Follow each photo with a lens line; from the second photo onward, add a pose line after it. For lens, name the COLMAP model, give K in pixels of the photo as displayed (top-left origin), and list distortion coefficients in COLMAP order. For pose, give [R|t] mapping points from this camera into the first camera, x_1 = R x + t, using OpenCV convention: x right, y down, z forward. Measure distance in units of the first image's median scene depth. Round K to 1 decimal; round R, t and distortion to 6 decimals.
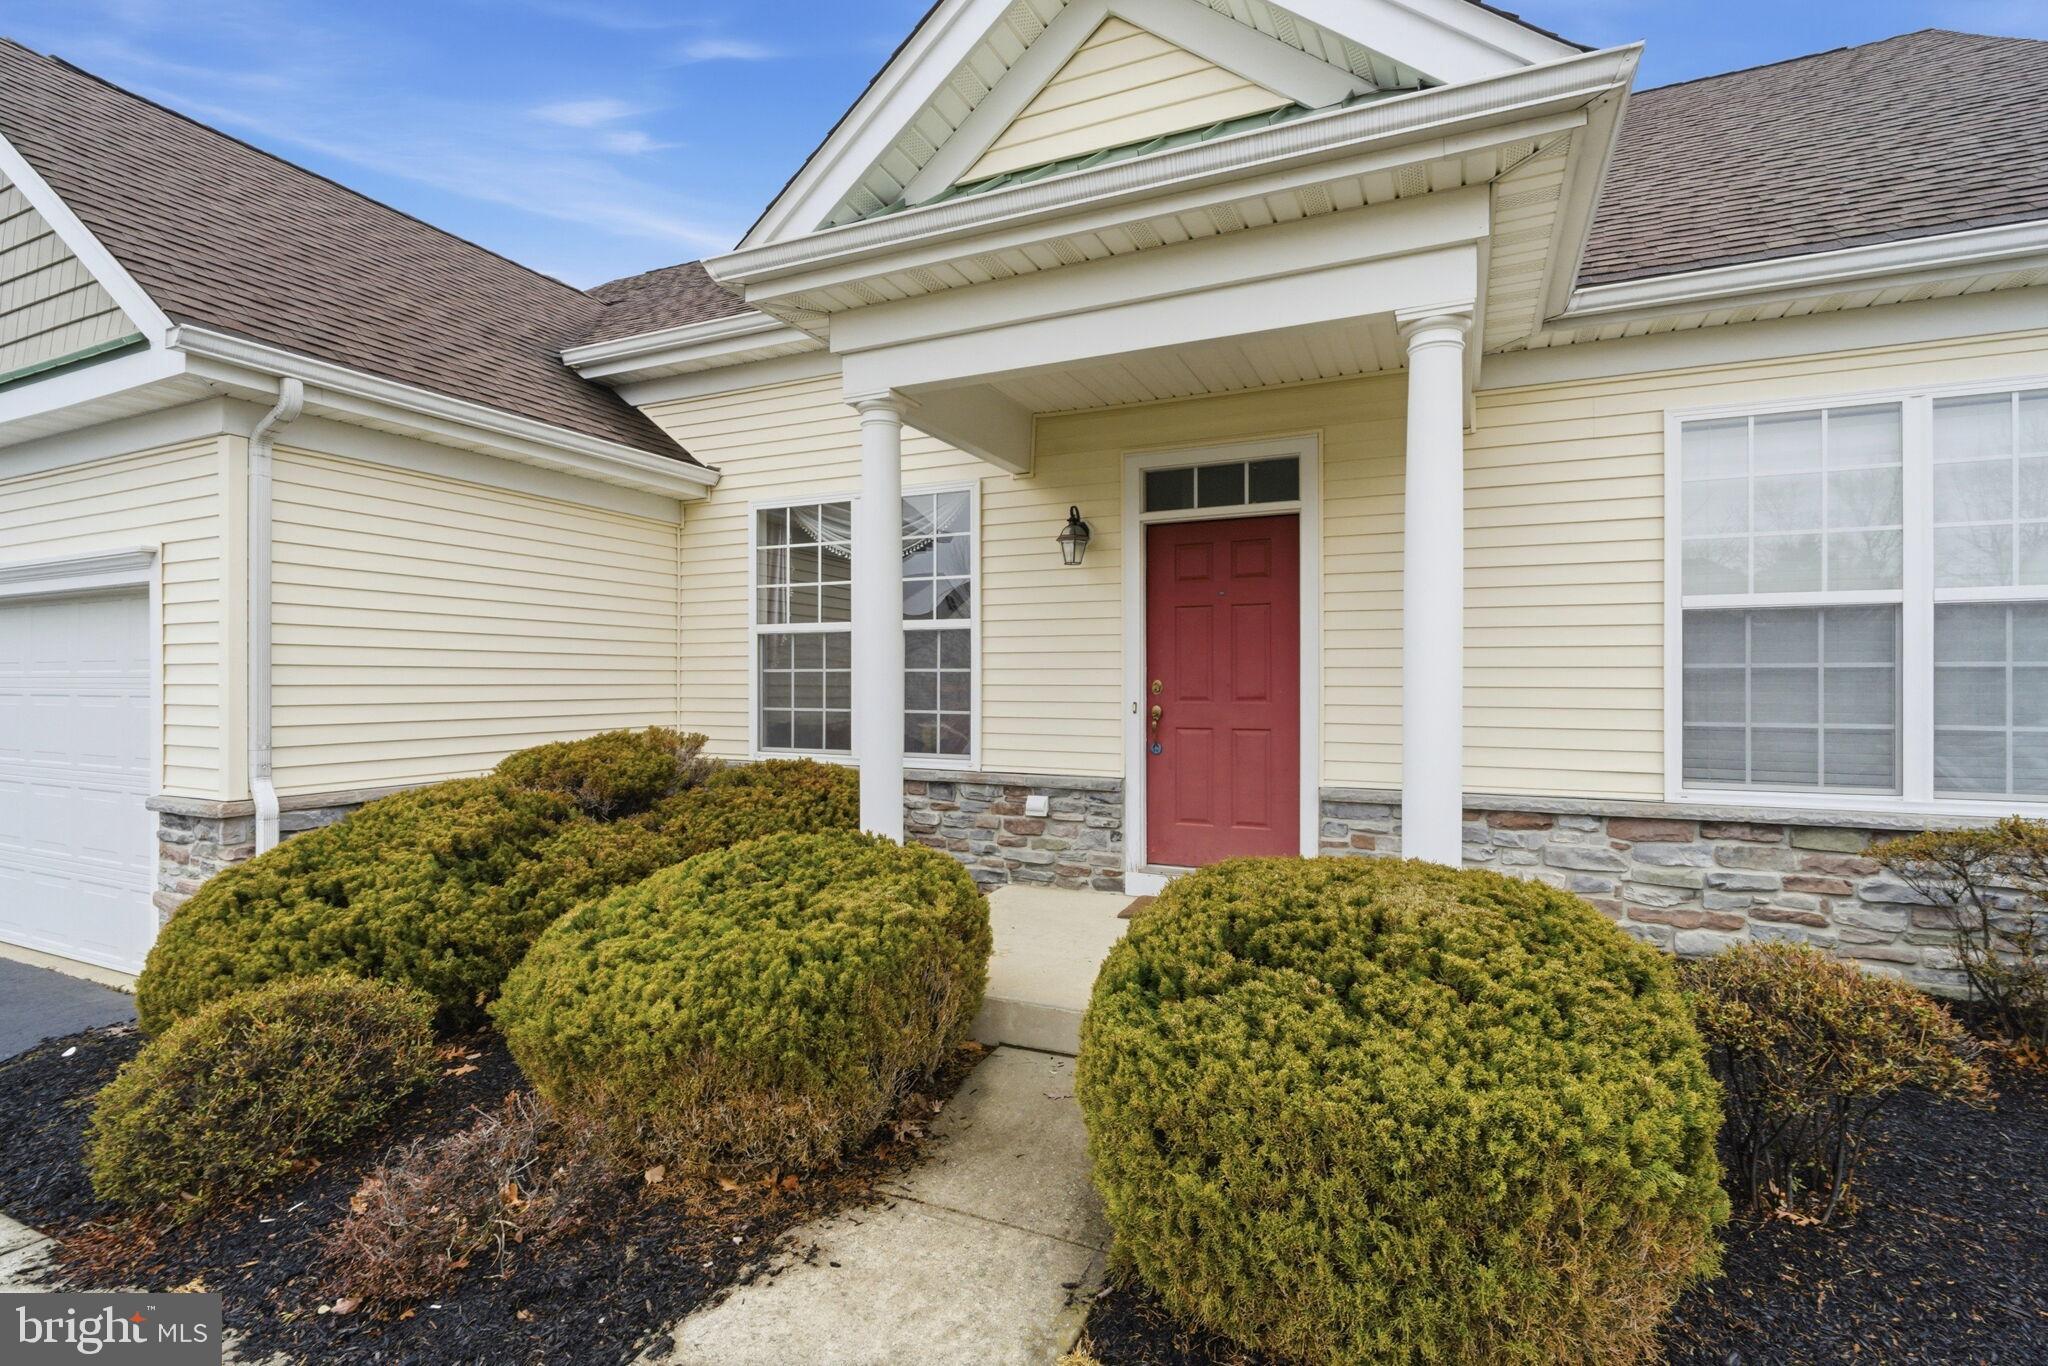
lens RADIAL K [[957.1, 0, 1027.3], [0, 957.1, 685.4], [0, 0, 1]] dist [-0.002935, -0.001334]
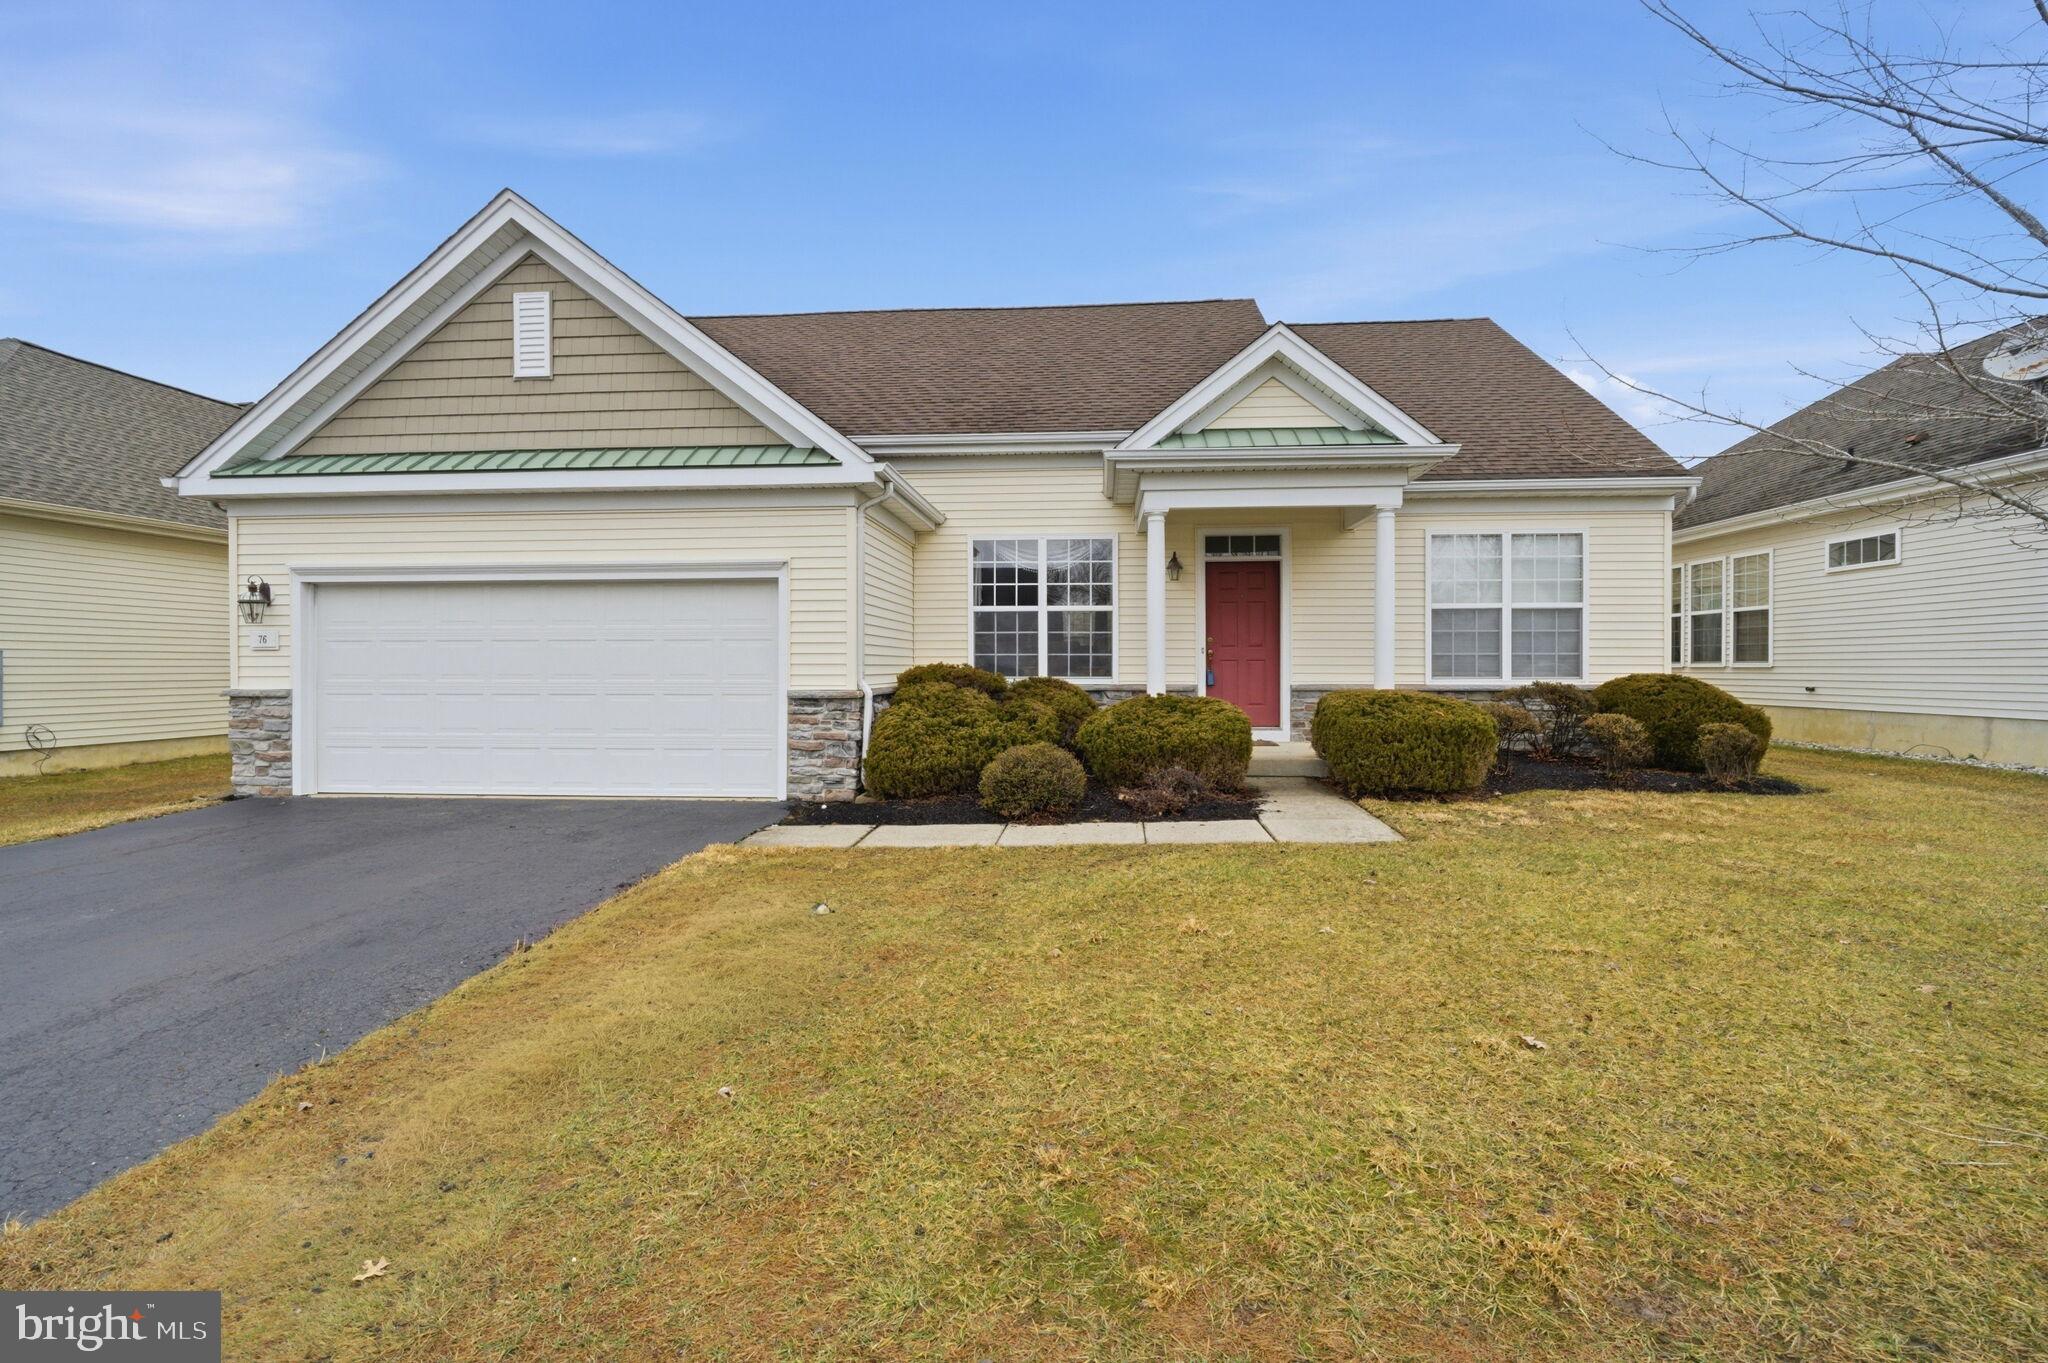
lens RADIAL K [[957.1, 0, 1024.3], [0, 957.1, 677.4], [0, 0, 1]] dist [-0.002935, -0.001334]
pose [[0.939925, -0.004949, 0.341345, -1.118285], [0.002127, 0.999960, 0.008642, 0.072986], [-0.341375, -0.007396, 0.939898, -0.950216]]
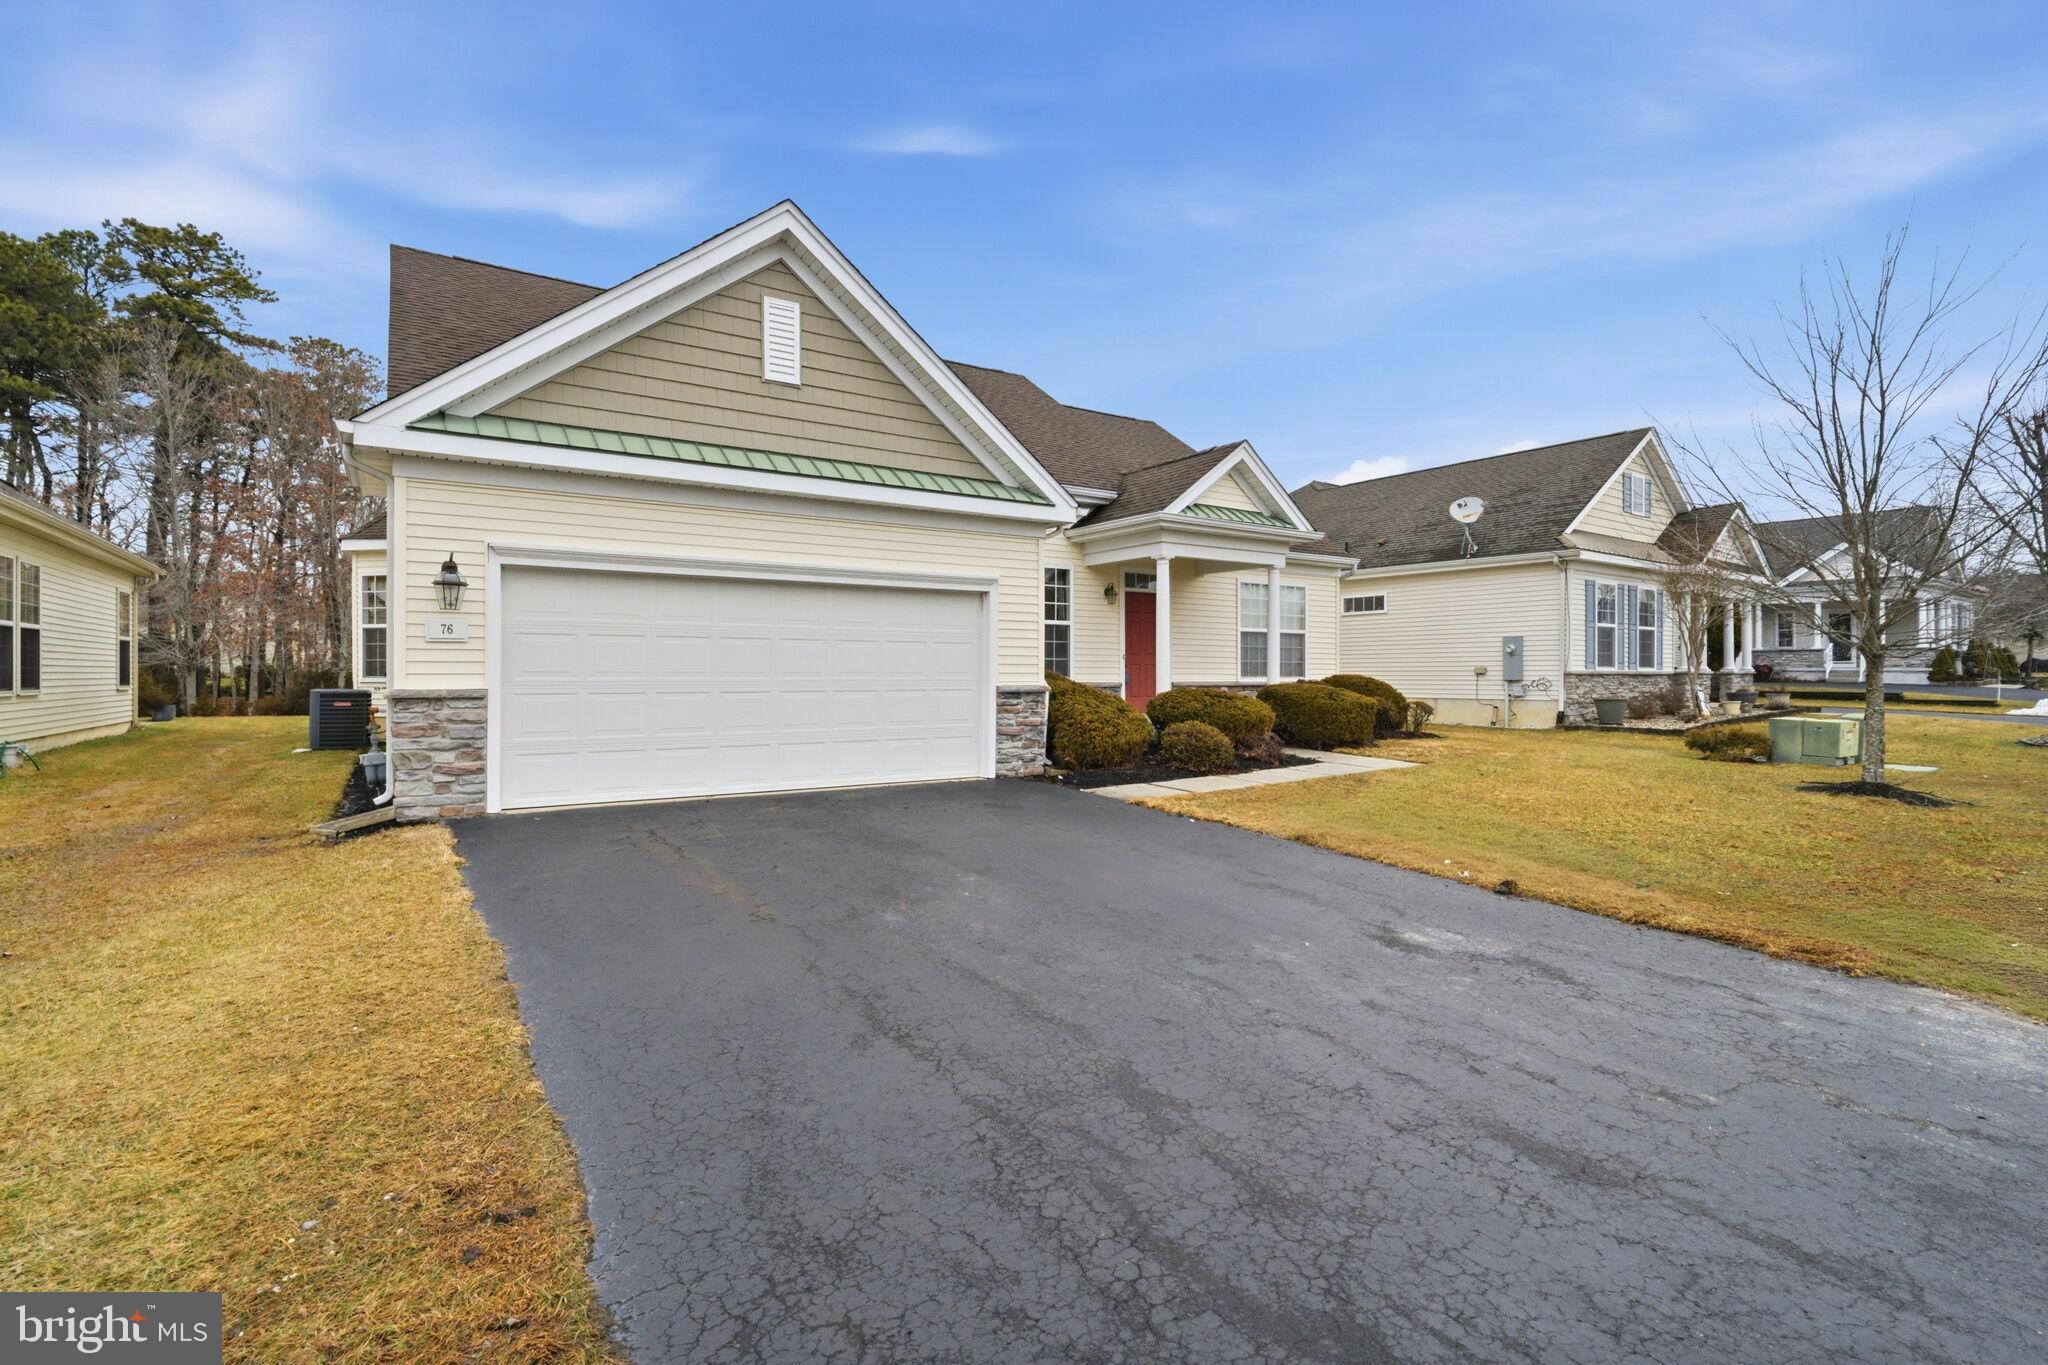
lens RADIAL K [[957.1, 0, 1028.5], [0, 957.1, 679.8], [0, 0, 1]] dist [-0.002935, -0.001334]
pose [[0.522783, -0.004572, 0.852454, -2.822688], [0.000729, 0.999988, 0.004916, 0.088302], [-0.852466, -0.001949, 0.522780, -0.261008]]
